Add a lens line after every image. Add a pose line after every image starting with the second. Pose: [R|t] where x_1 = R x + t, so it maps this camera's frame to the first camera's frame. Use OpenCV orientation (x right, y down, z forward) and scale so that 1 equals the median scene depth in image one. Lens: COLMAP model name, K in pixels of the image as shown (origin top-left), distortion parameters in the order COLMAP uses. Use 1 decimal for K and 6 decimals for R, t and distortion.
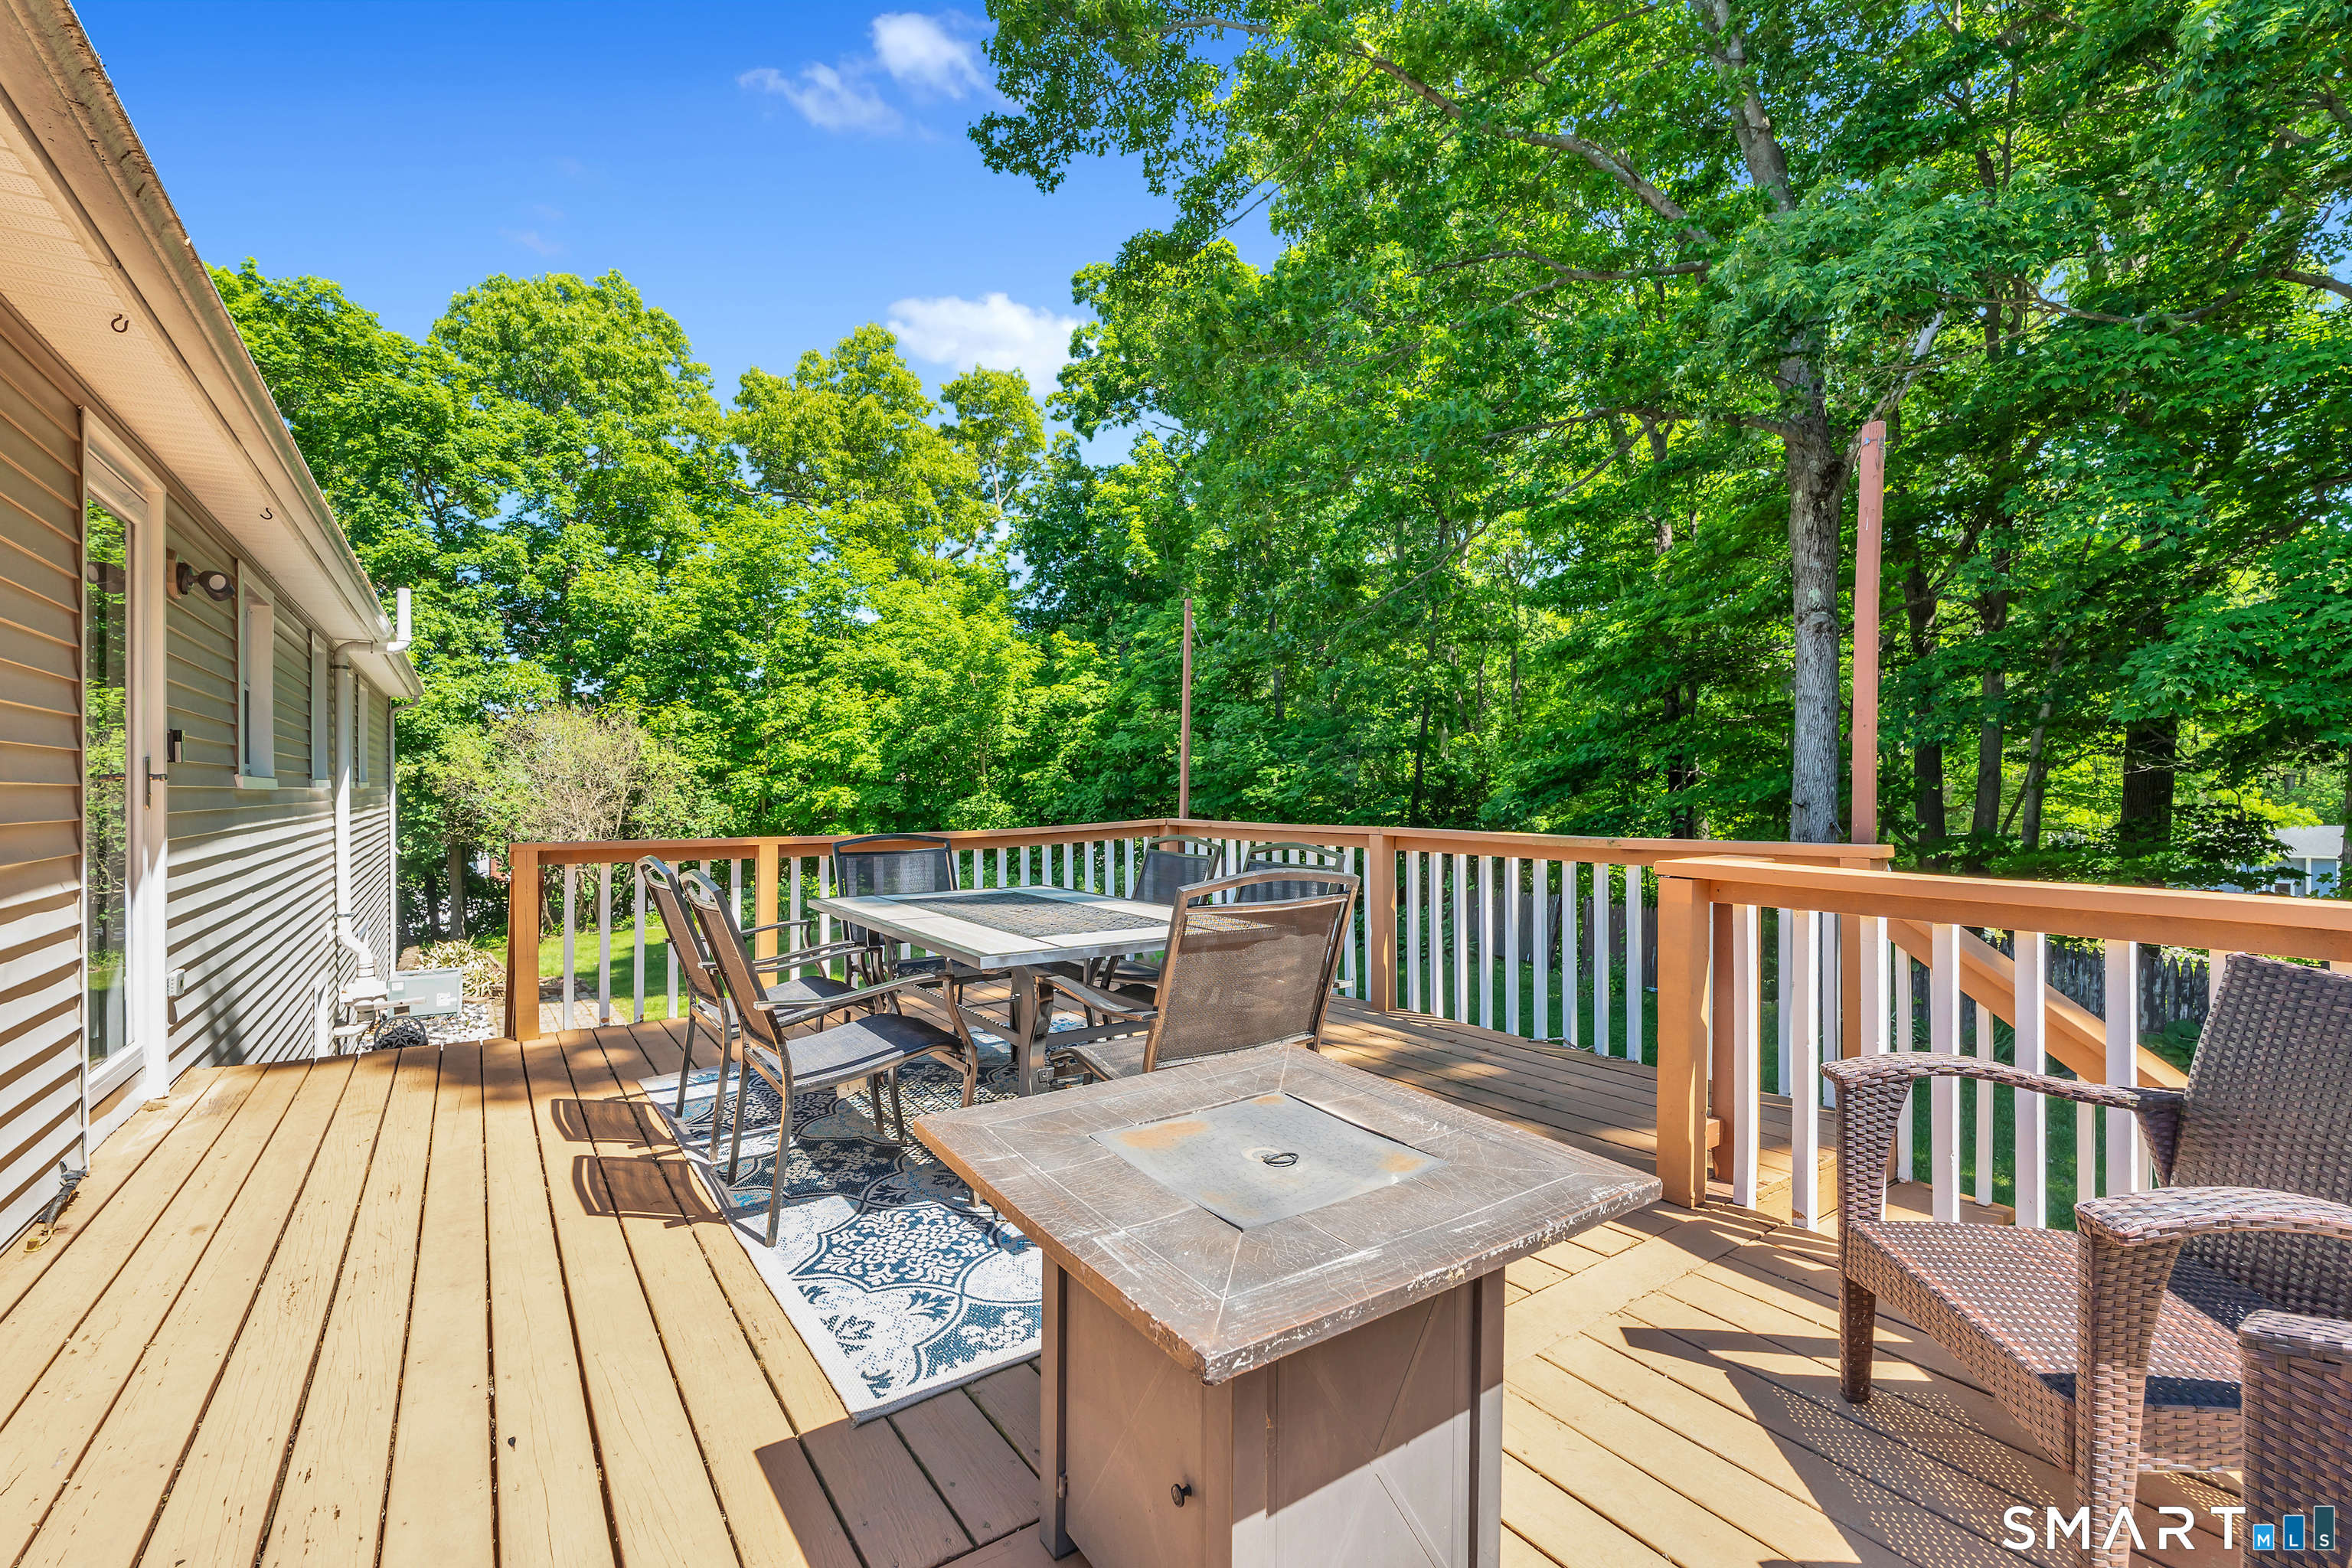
lens RADIAL K [[1038.7, 0, 1186.0], [0, 1038.7, 778.7], [0, 0, 1]] dist [-0.011042, -0.000716]
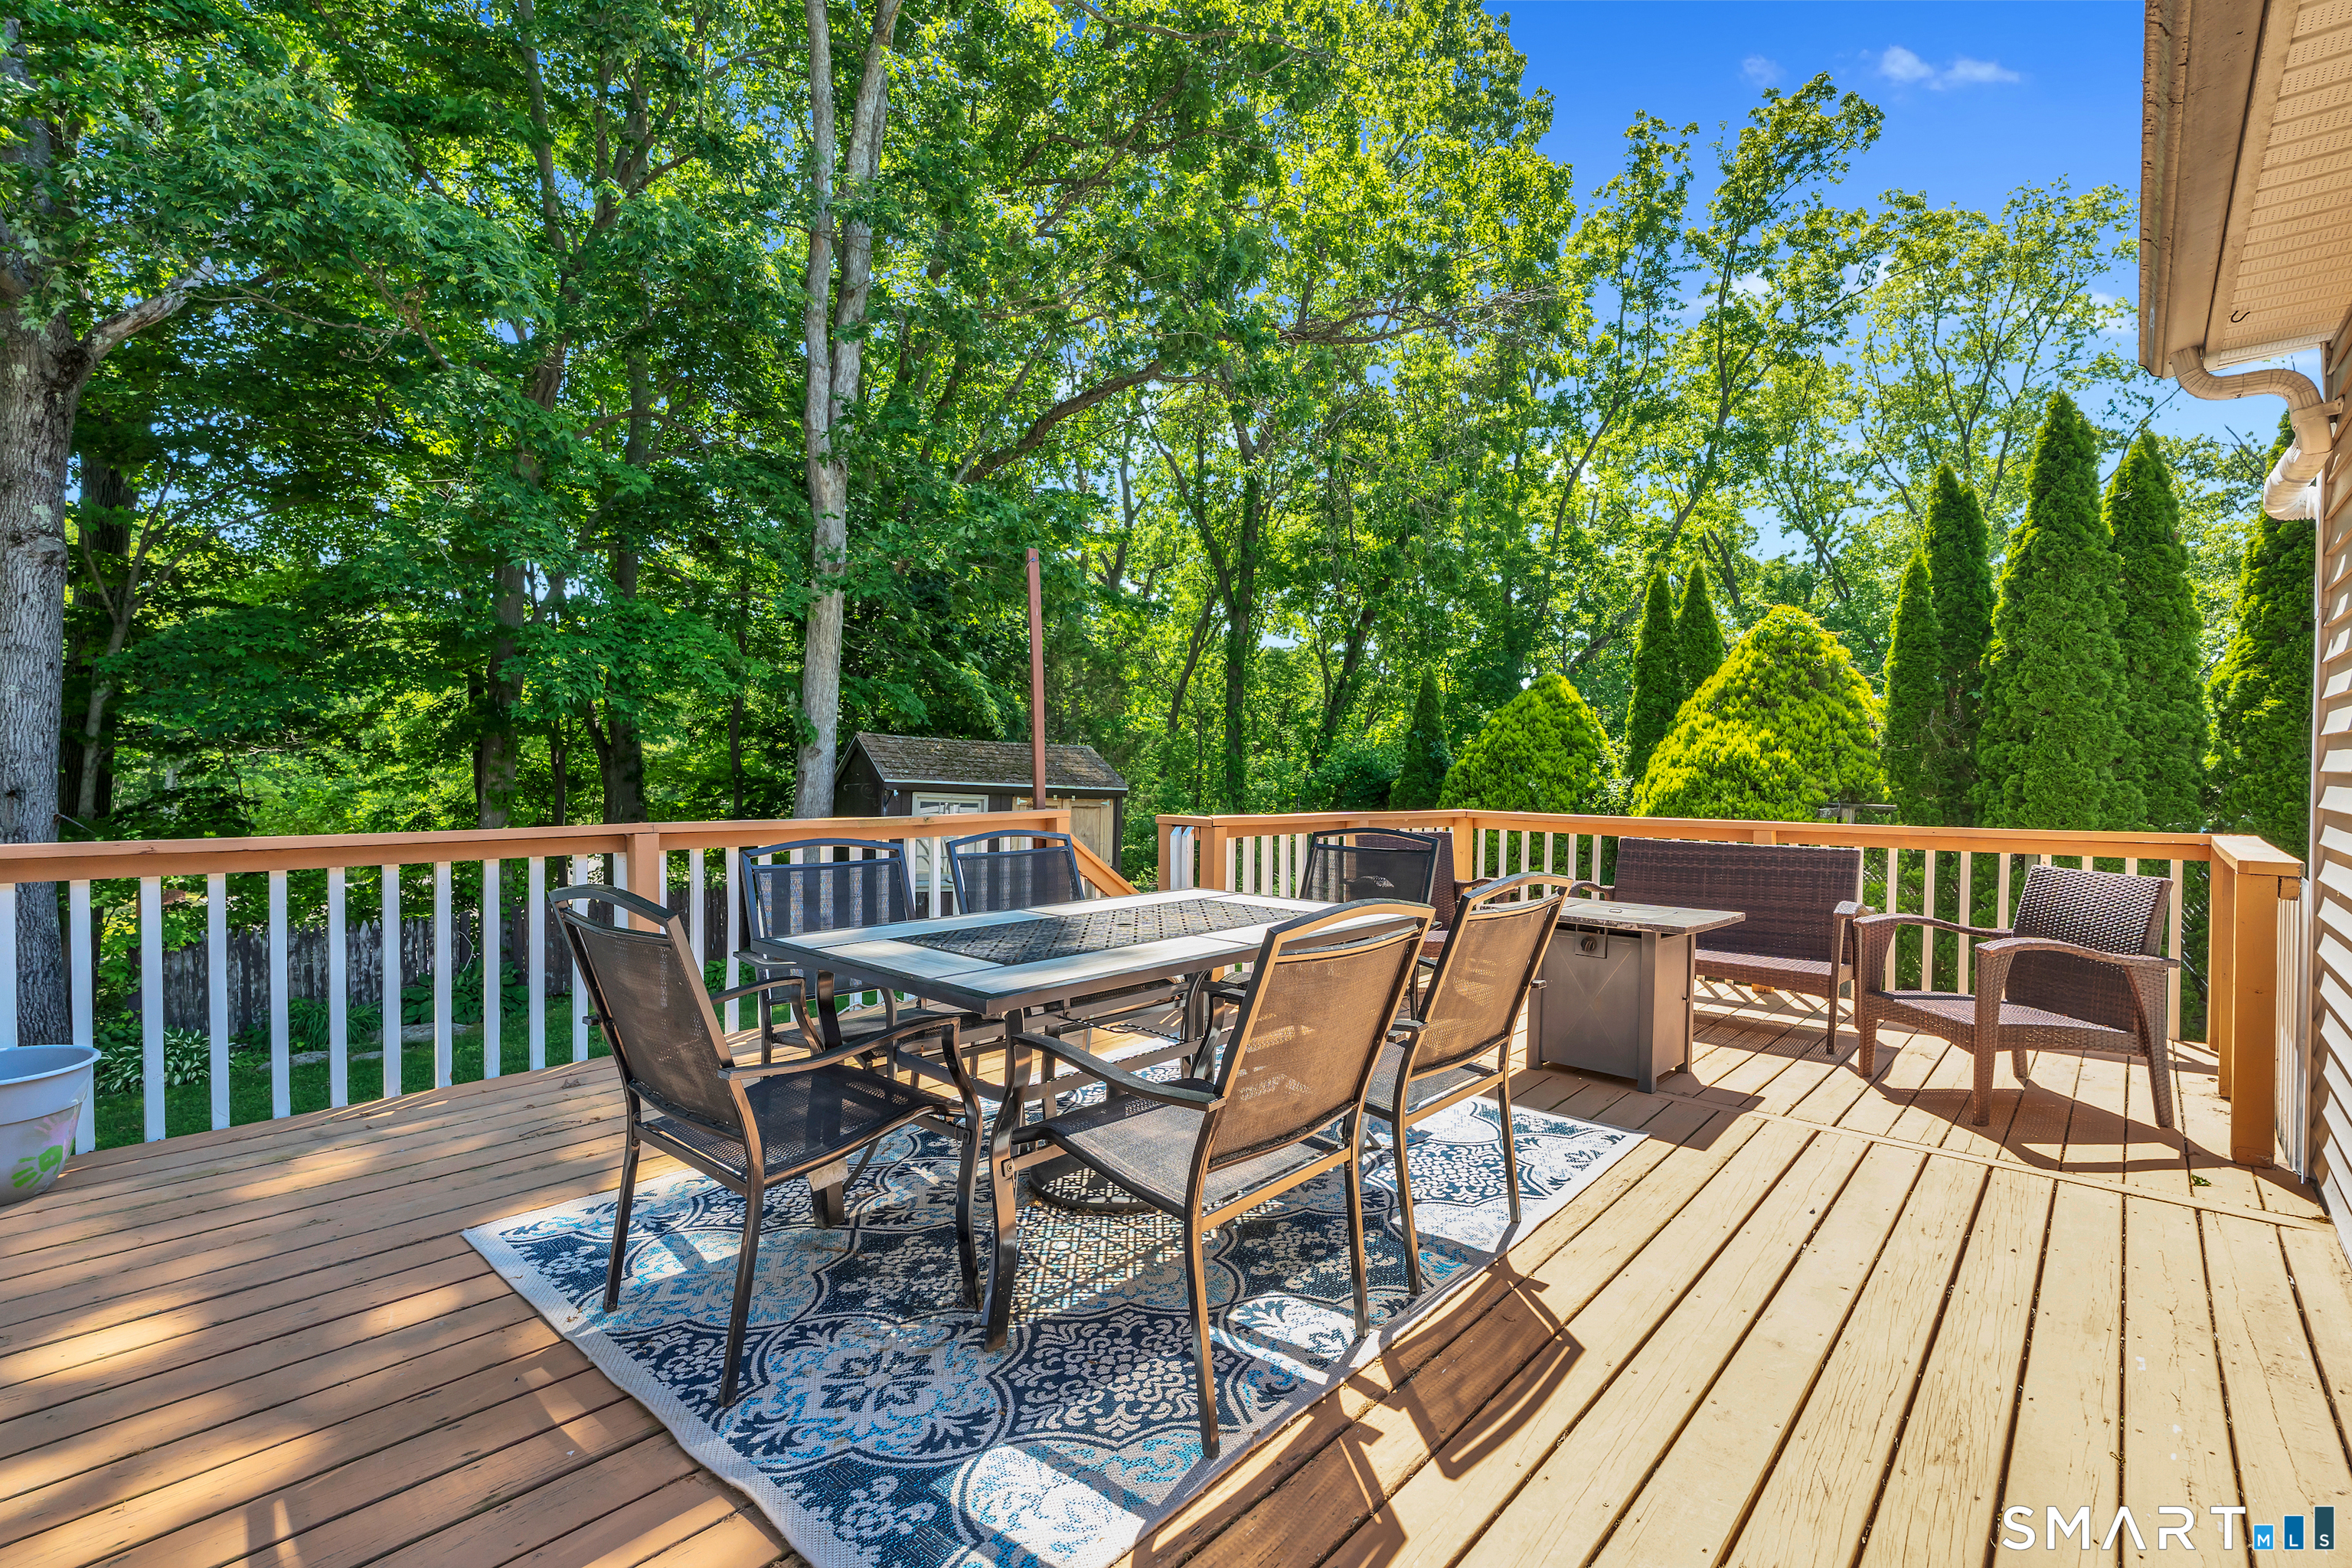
lens RADIAL K [[1038.7, 0, 1186.1], [0, 1038.7, 781.3], [0, 0, 1]] dist [-0.011042, -0.000716]
pose [[-0.228572, -0.009063, 0.973485, -1.206884], [-0.011957, 0.999907, 0.006502, 0.009896], [-0.973454, -0.010153, -0.228659, 1.419040]]
